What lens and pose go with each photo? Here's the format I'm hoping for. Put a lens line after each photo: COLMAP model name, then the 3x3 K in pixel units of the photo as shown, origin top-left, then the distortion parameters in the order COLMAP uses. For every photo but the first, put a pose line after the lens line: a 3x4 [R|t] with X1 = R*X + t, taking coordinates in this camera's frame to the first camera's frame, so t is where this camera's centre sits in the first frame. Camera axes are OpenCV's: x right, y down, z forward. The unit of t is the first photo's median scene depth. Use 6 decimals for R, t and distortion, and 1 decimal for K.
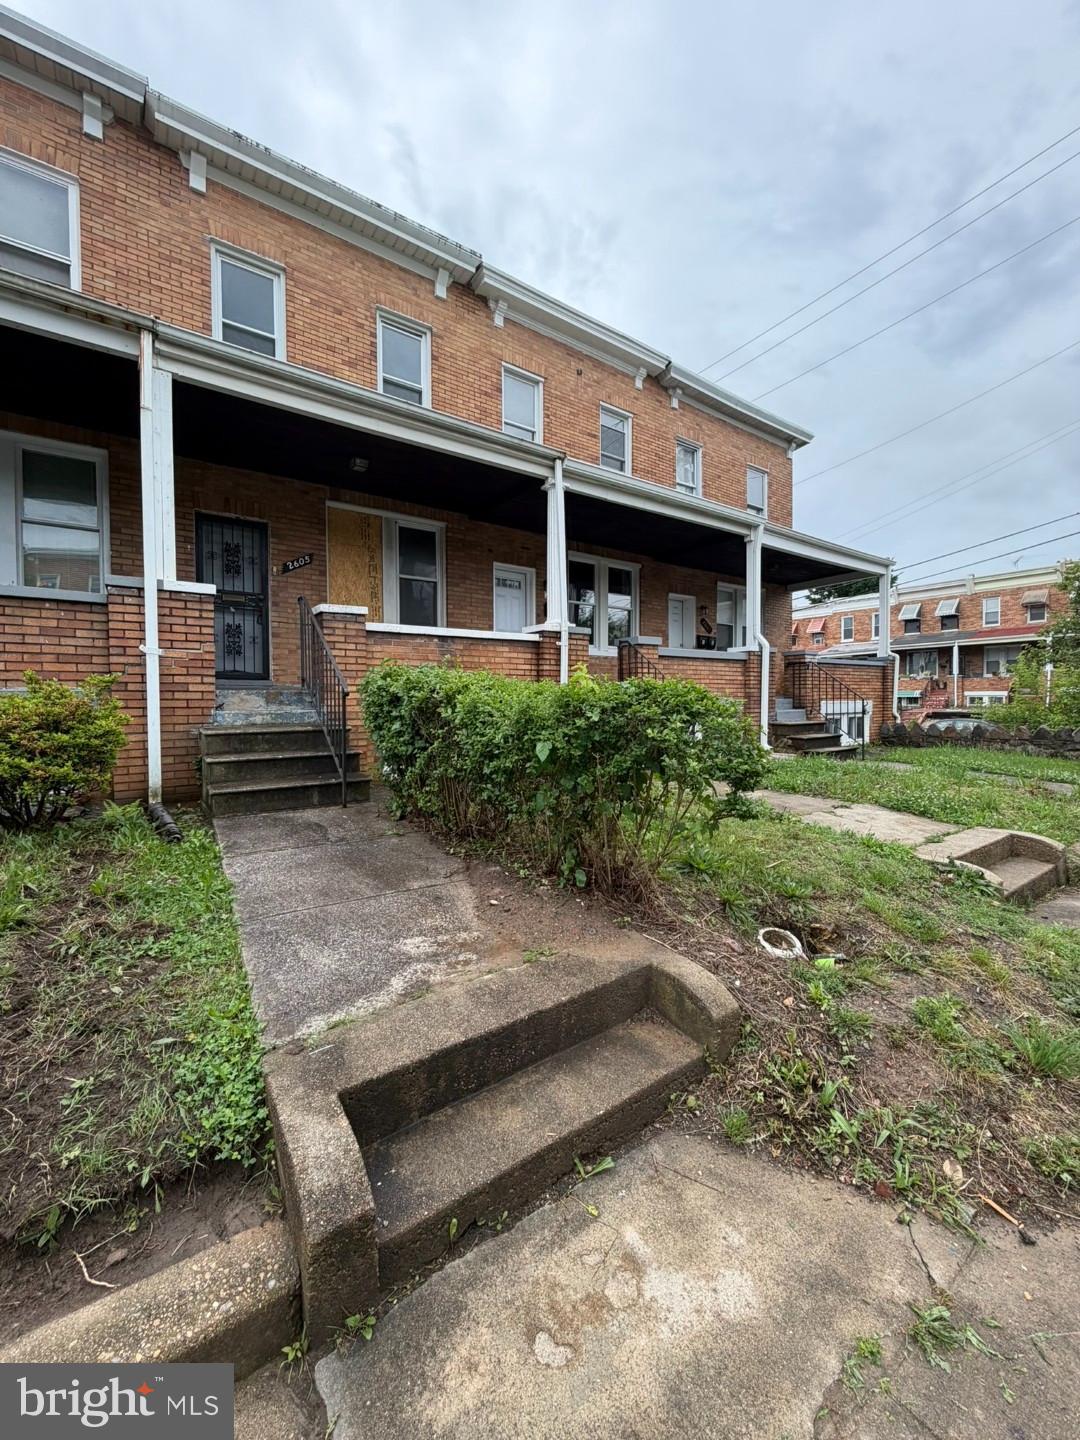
lens RADIAL K [[574.3, 0, 536.4], [0, 574.3, 713.7], [0, 0, 1]] dist [-0.000213, -0.000115]
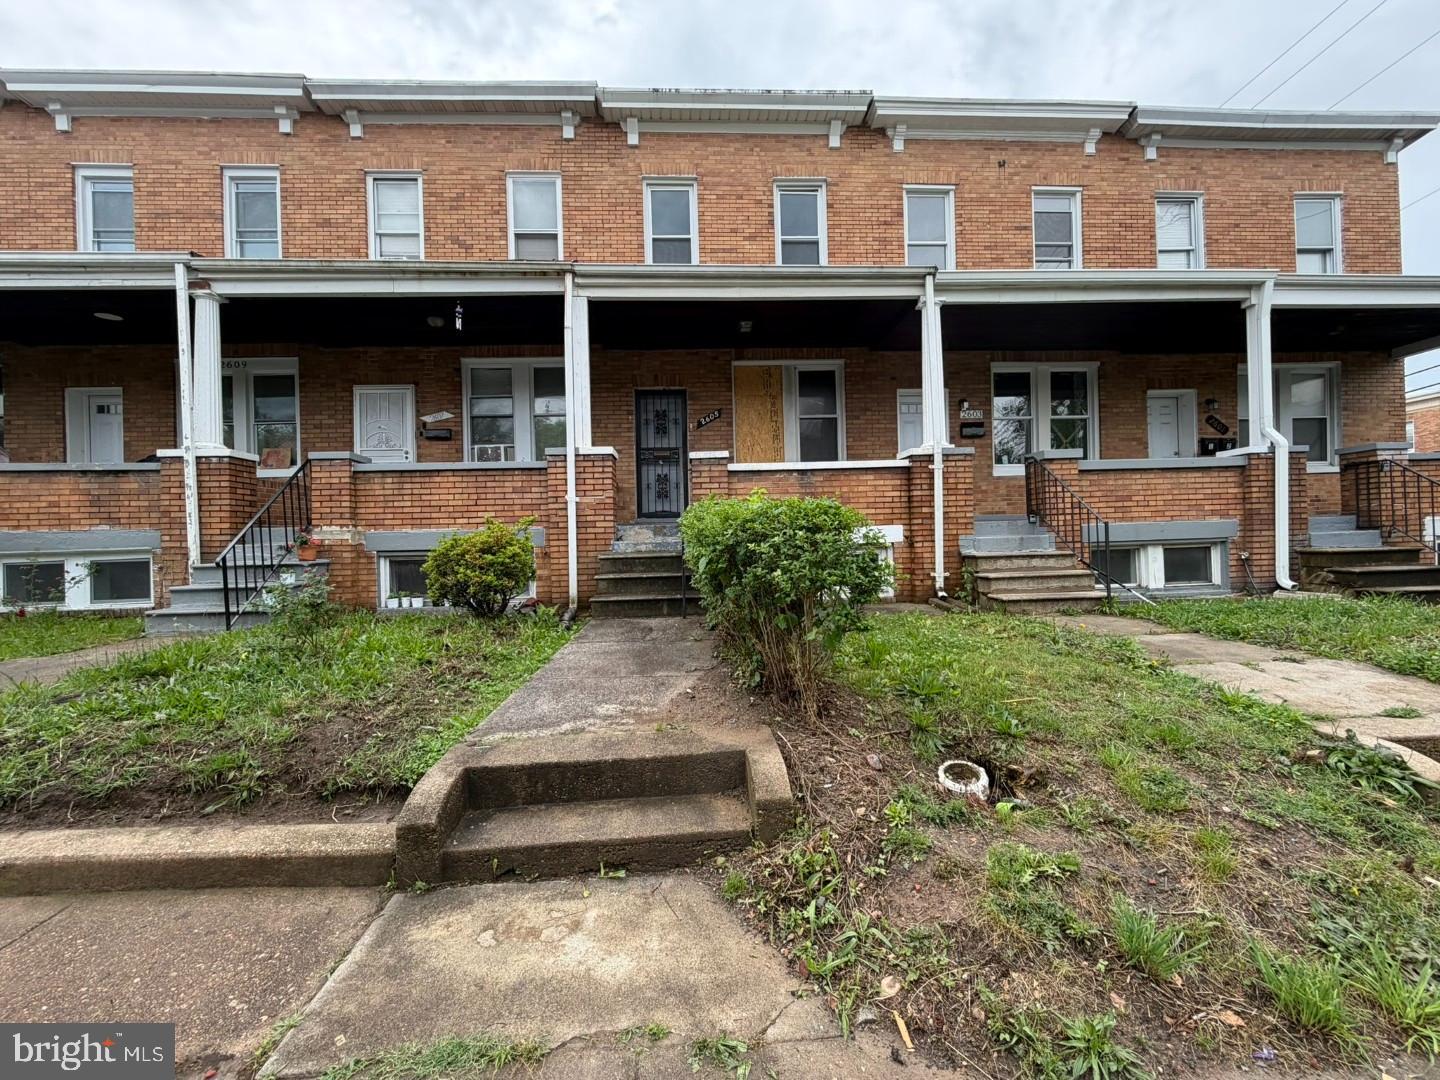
lens RADIAL K [[574.3, 0, 713.7], [0, 574.3, 540.9], [0, 0, 1]] dist [-0.000213, -0.000115]
pose [[0.844890, -0.017977, -0.534638, 0.248917], [0.009783, 0.999787, -0.018158, 0.014747], [0.534850, 0.010111, 0.844886, 0.003088]]
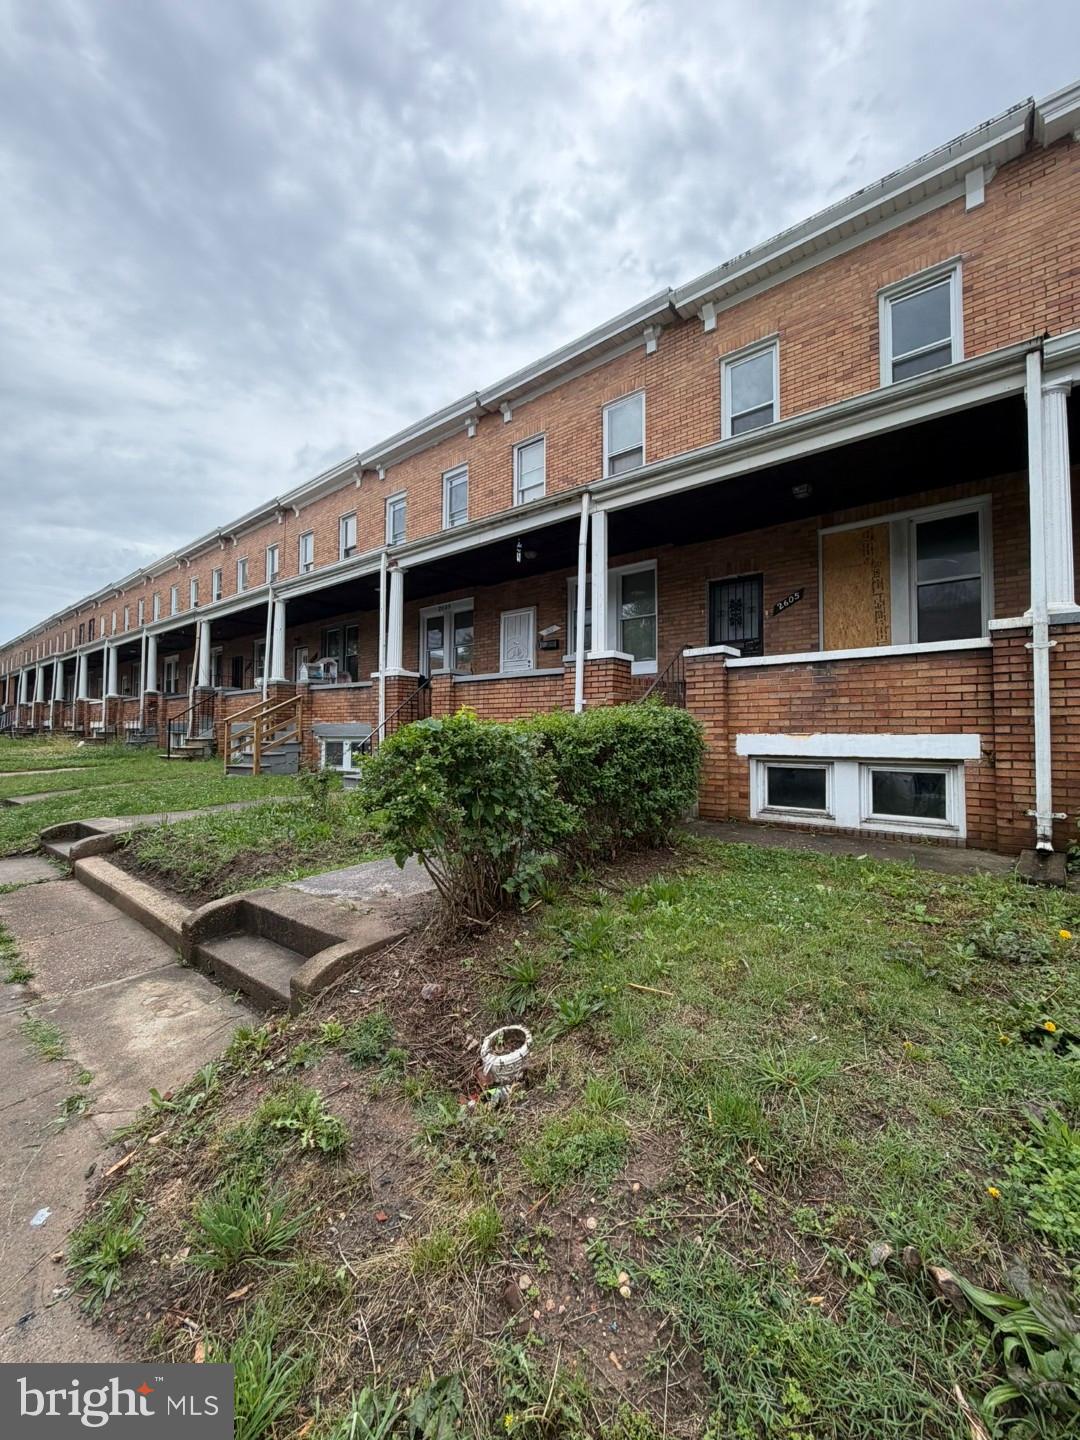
lens RADIAL K [[574.3, 0, 539.7], [0, 574.3, 713.8], [0, 0, 1]] dist [-0.000213, -0.000115]
pose [[0.252470, -0.028458, -0.967186, 0.516269], [-0.028165, 0.998928, -0.036744, -0.012540], [0.967195, 0.036517, 0.251397, 0.352786]]
